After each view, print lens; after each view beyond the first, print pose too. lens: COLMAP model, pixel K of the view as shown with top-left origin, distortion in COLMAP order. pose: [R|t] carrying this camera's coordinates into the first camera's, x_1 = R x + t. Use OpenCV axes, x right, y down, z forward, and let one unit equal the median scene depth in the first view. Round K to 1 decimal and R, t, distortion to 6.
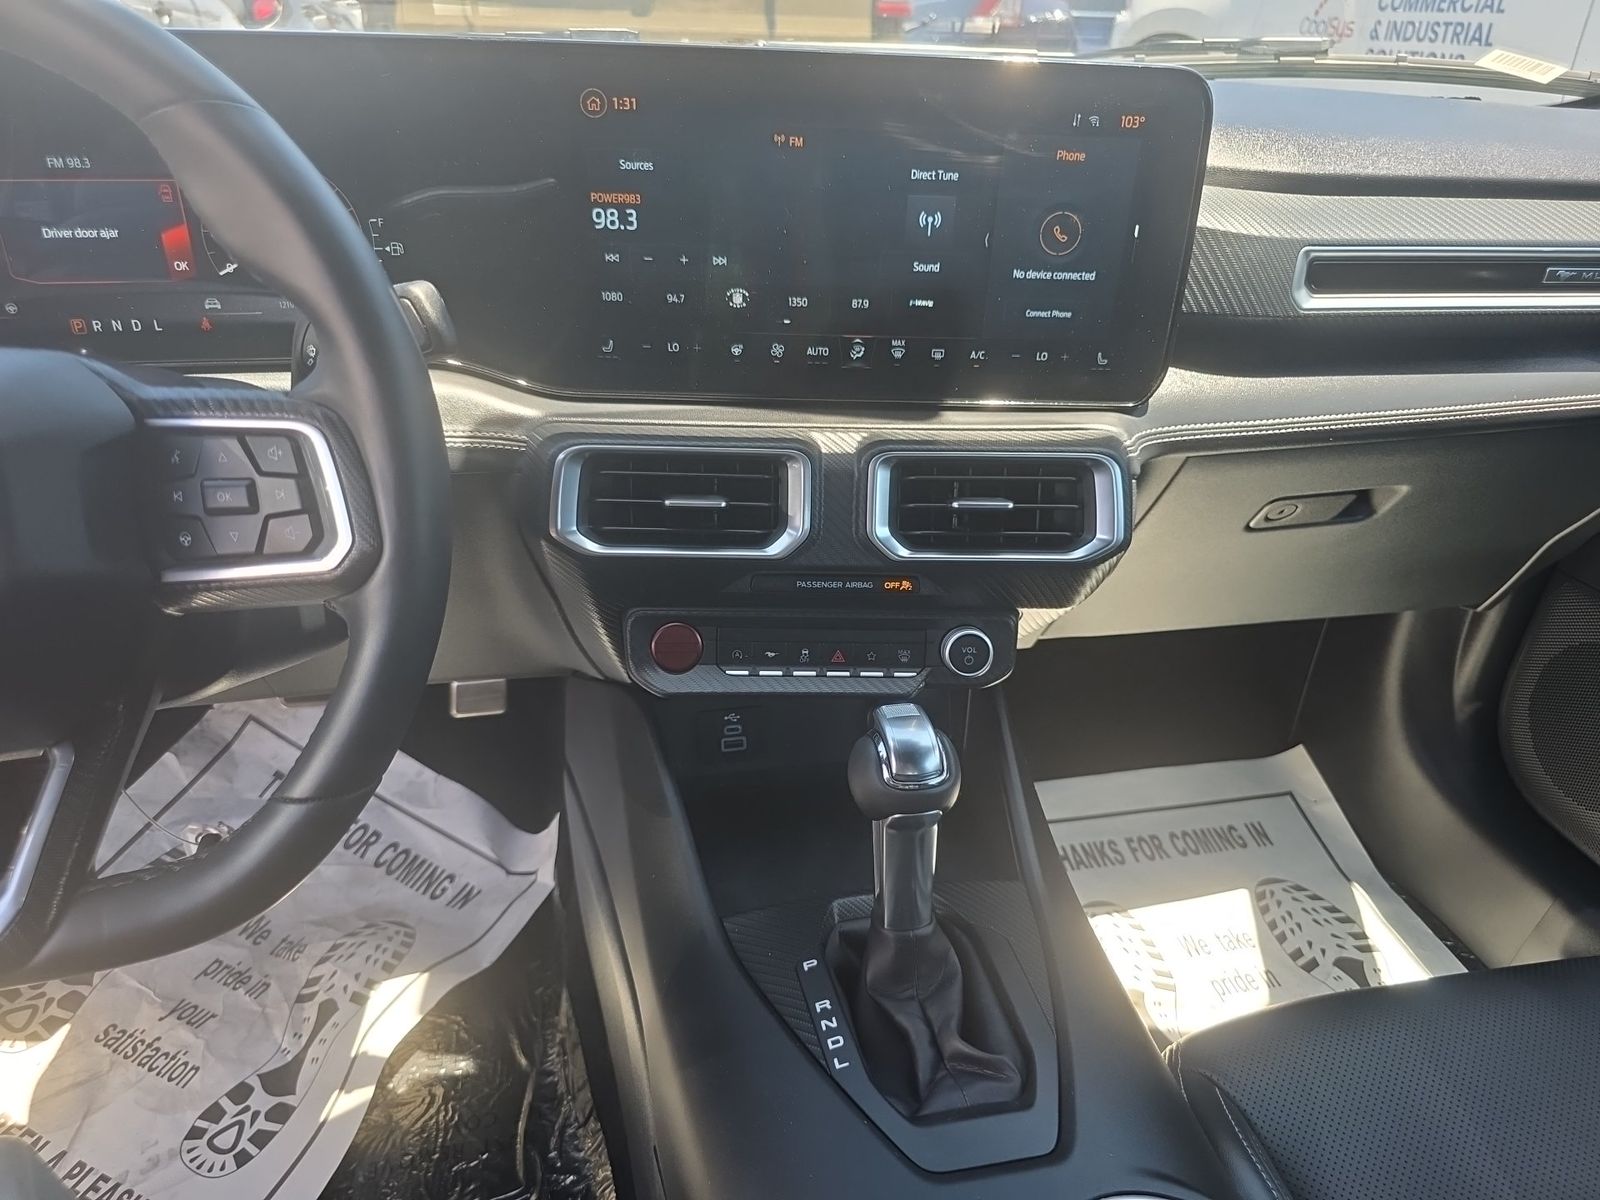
lens RADIAL K [[1053.4, 0, 801.3], [0, 1053.4, 630.4], [0, 0, 1]] dist [0.050843, -0.050680]
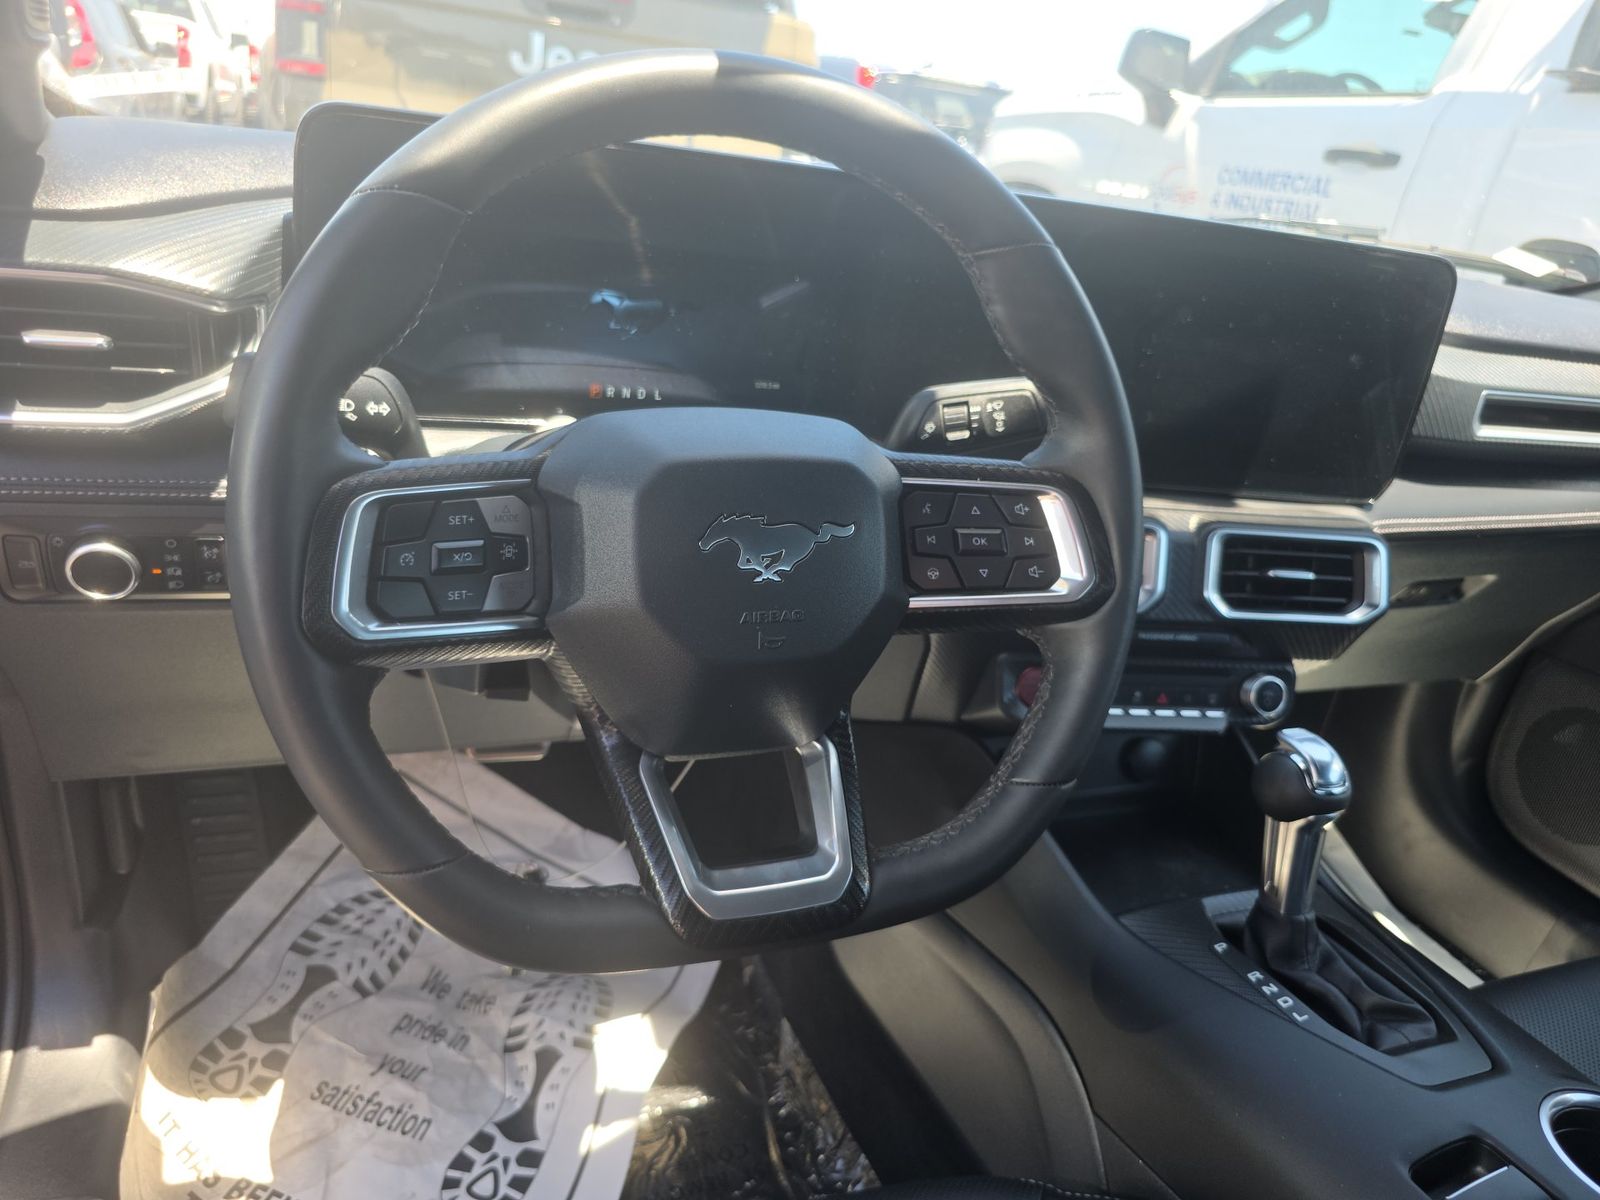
lens RADIAL K [[1076.0, 0, 800.0], [0, 1076.0, 600.0], [0, 0, 1]] dist [-0.007265, 0.003875]
pose [[0.983327, 0.028029, 0.179674, -0.419870], [-0.007994, 0.993757, -0.111280, 0.038185], [-0.181672, 0.107988, 0.977412, -0.090147]]
